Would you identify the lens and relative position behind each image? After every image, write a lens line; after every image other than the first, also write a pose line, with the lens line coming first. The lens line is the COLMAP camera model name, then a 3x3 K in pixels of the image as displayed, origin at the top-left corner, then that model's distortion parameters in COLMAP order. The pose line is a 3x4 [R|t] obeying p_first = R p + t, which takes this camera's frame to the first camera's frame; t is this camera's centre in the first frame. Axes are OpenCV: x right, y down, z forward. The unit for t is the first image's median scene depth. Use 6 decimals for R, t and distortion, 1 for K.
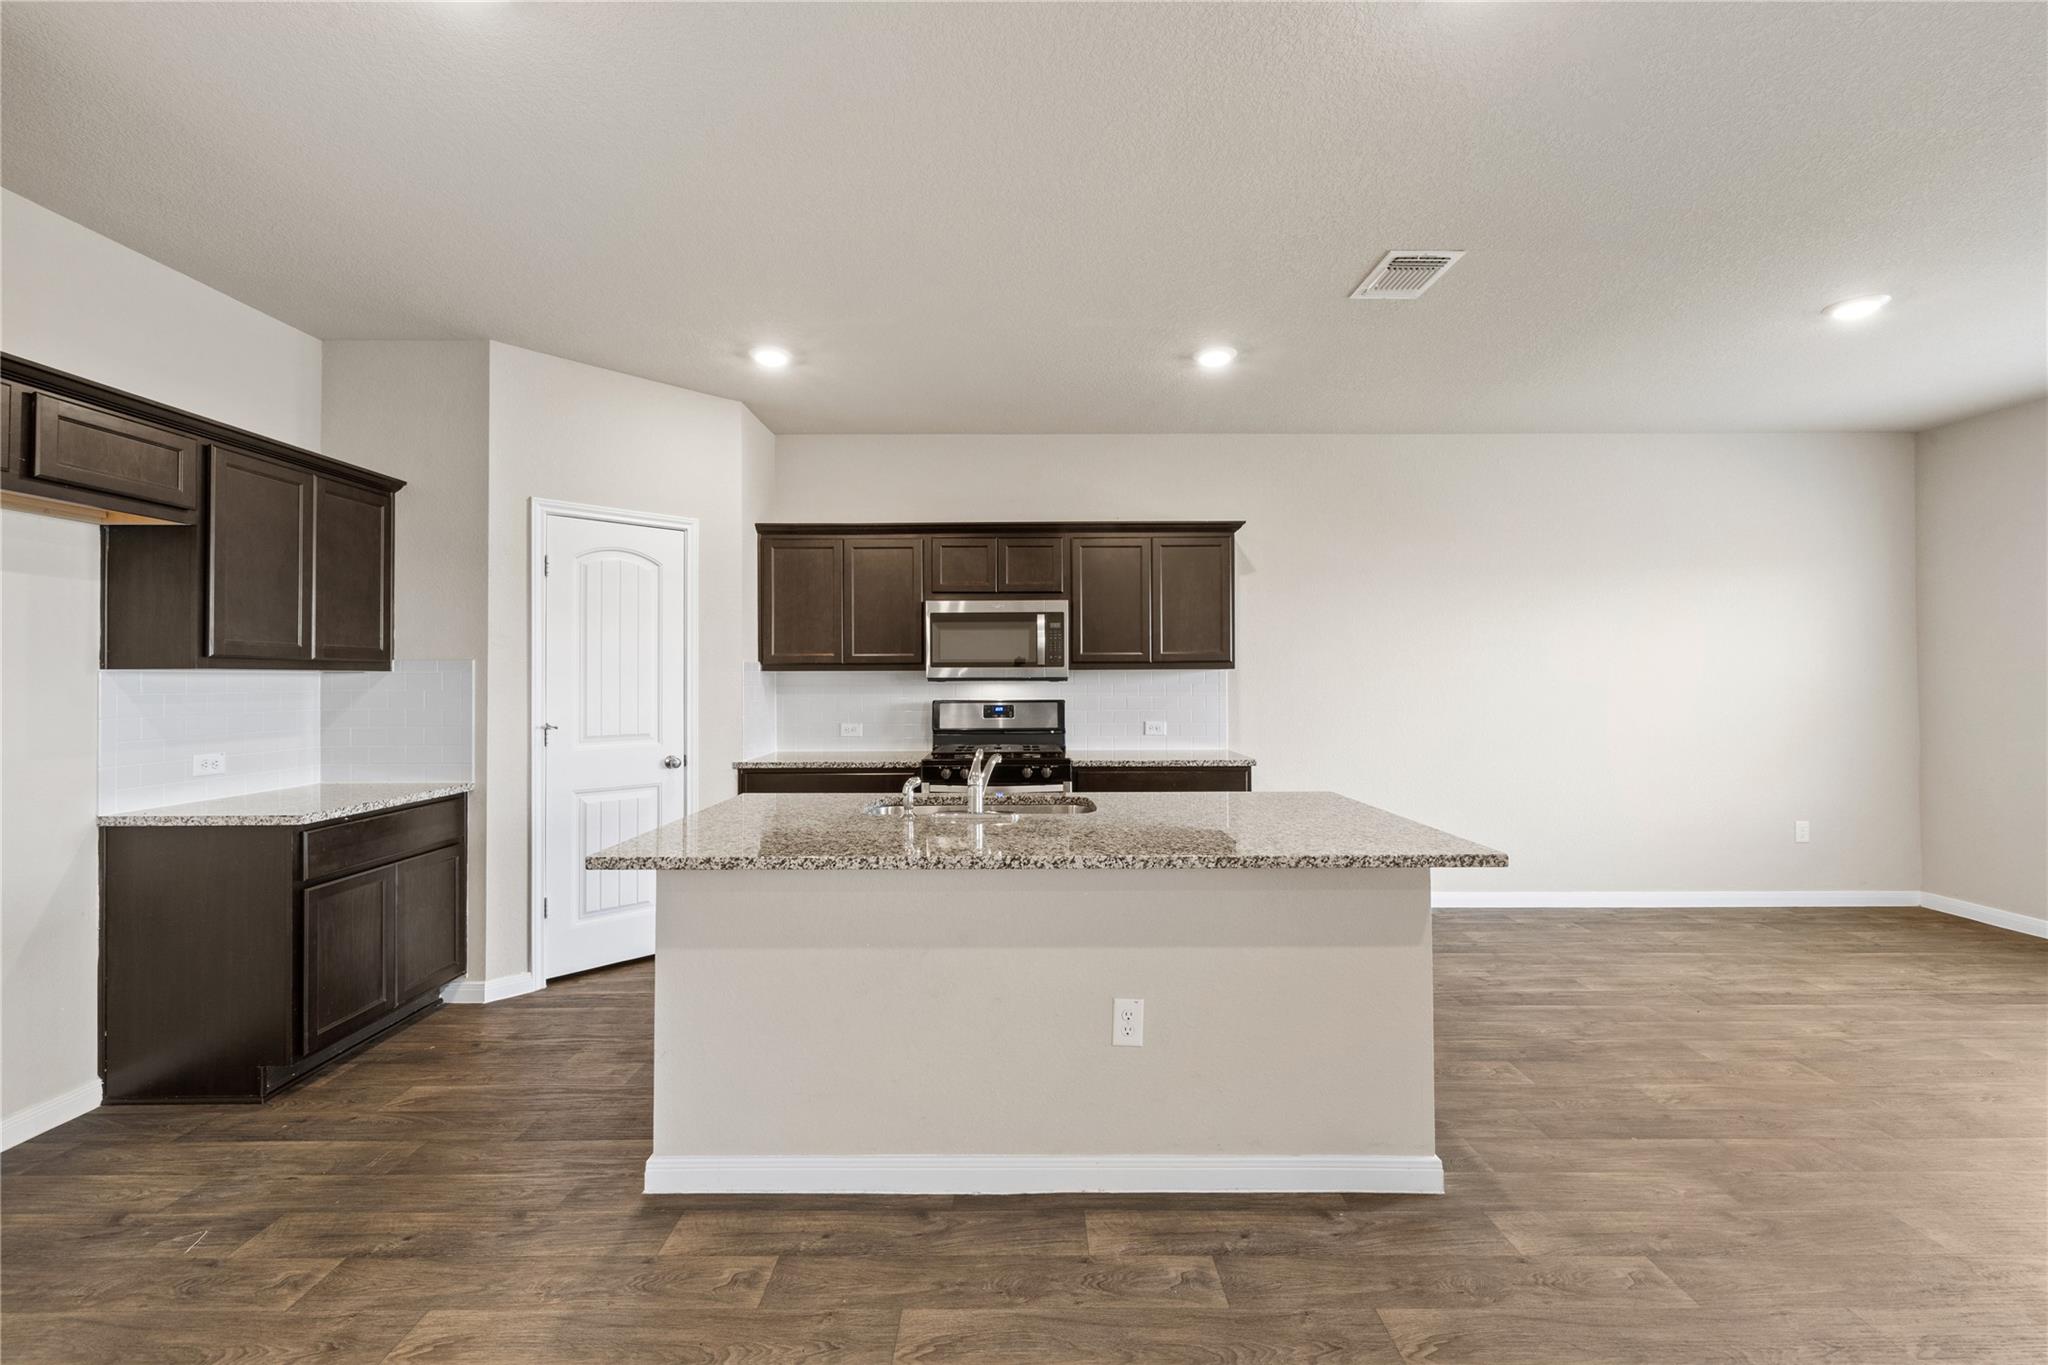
lens RADIAL K [[861.3, 0, 1015.5], [0, 861.3, 677.6], [0, 0, 1]] dist [-0.000157, -0.000871]
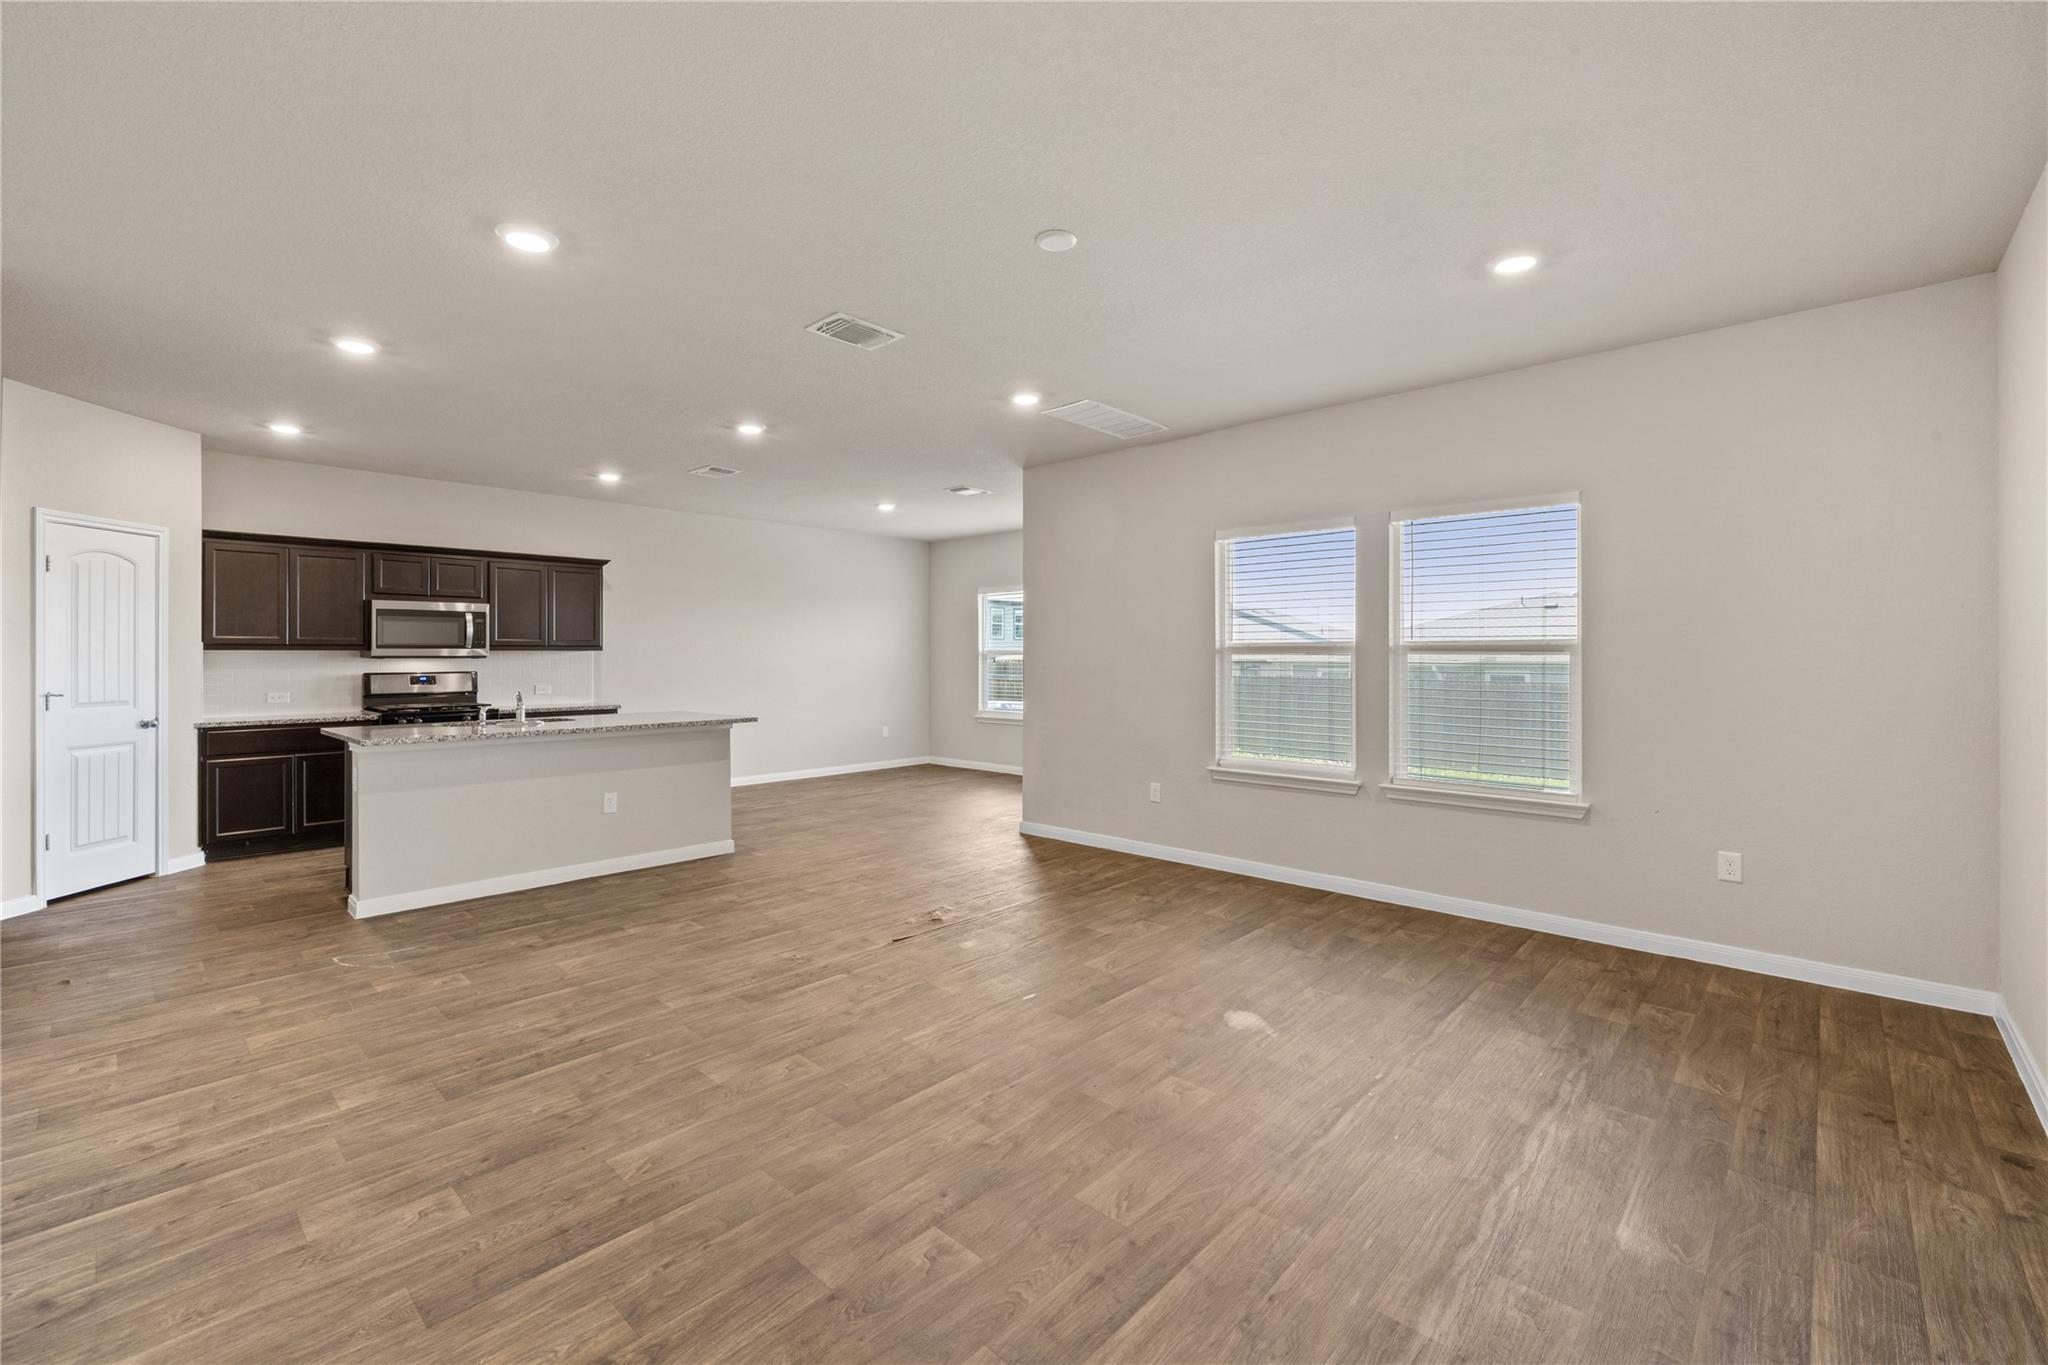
lens RADIAL K [[861.3, 0, 1014.6], [0, 861.3, 642.8], [0, 0, 1]] dist [-0.000157, -0.000871]
pose [[0.685088, 0.013596, 0.728333, -0.426152], [-0.001444, 0.999849, -0.017306, 0.001825], [-0.728459, 0.010804, 0.685005, -0.726493]]
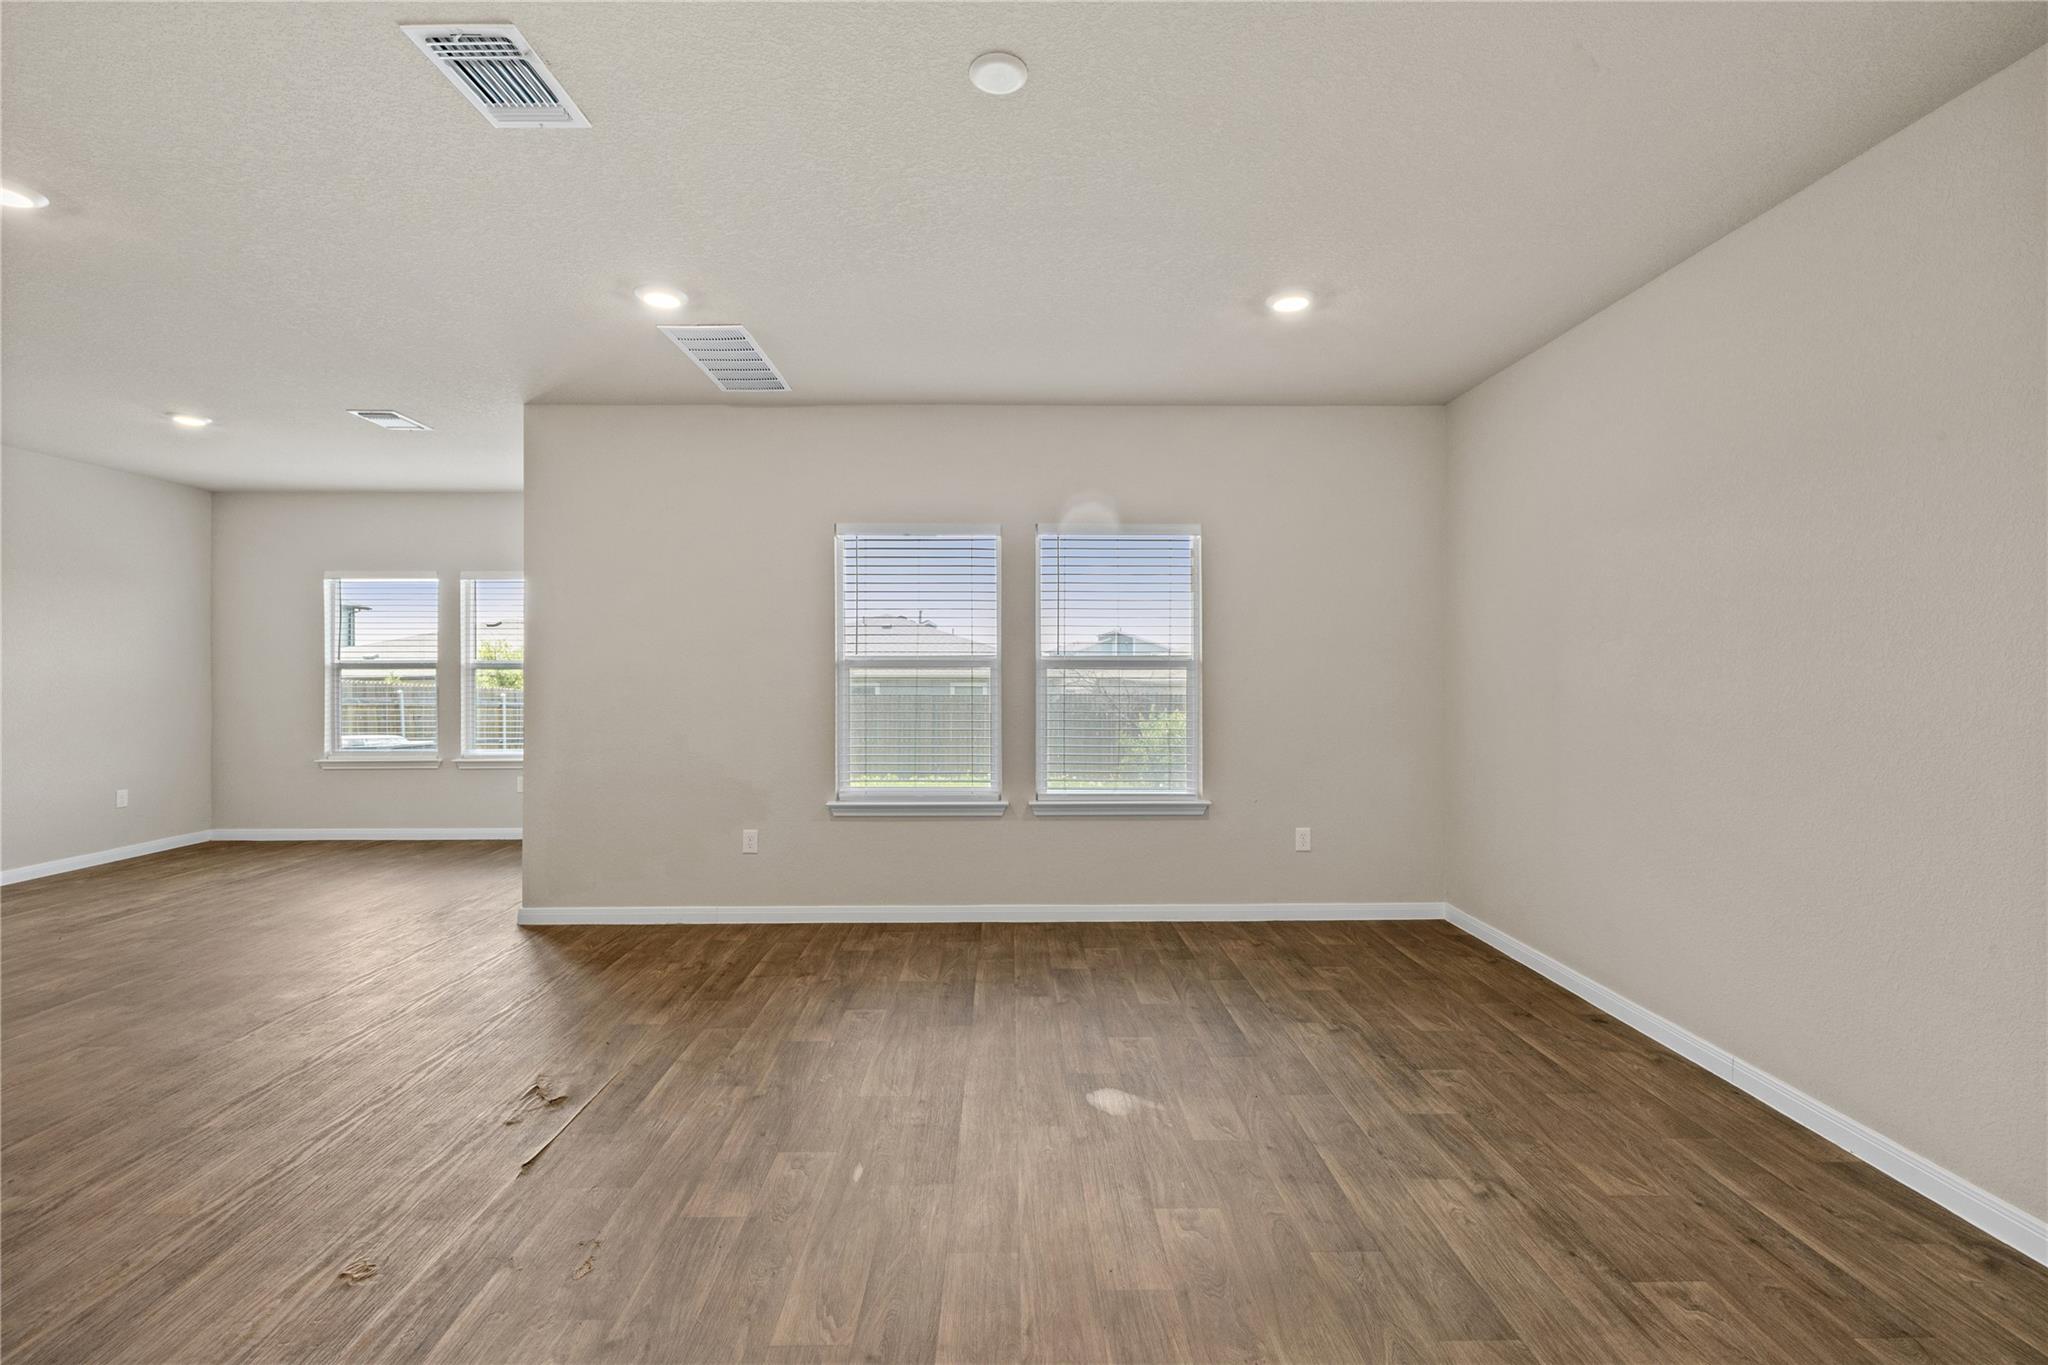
lens RADIAL K [[861.3, 0, 1016.8], [0, 861.3, 658.5], [0, 0, 1]] dist [-0.000157, -0.000871]
pose [[-0.012267, 0.015922, 0.999798, -0.380108], [0.001030, 0.999873, -0.015911, 0.000814], [-0.999924, 0.000835, -0.012282, -0.298661]]
